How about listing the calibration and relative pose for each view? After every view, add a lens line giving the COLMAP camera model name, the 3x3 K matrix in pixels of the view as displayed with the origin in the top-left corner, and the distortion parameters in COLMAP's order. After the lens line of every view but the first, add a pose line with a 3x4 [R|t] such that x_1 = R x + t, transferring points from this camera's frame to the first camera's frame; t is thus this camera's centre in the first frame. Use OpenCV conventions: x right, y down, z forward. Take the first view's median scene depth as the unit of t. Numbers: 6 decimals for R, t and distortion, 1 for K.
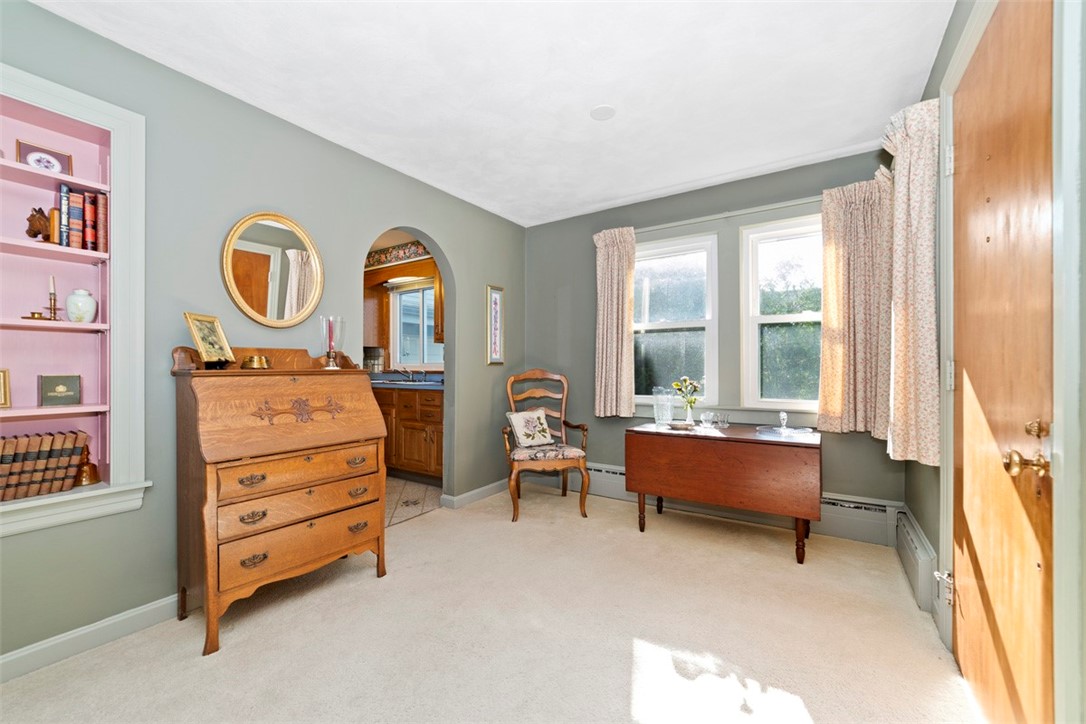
lens RADIAL K [[424.6, 0, 540.1], [0, 424.6, 368.5], [0, 0, 1]] dist [-0.004358, 0.000001]
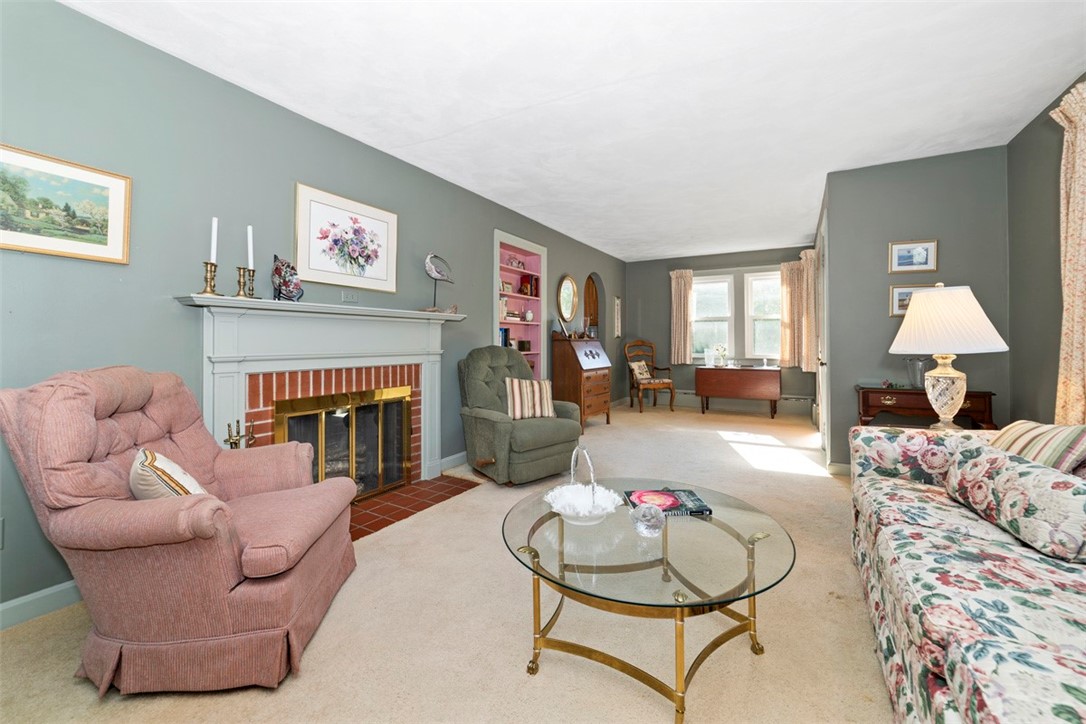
lens RADIAL K [[437.1, 0, 548.7], [0, 437.1, 332.8], [0, 0, 1]] dist [-0.001631, 0.000089]
pose [[0.997048, 0.004787, 0.076628, -0.640584], [-0.003138, 0.999761, -0.021632, 0.014185], [-0.076713, 0.021328, 0.996825, -1.048714]]
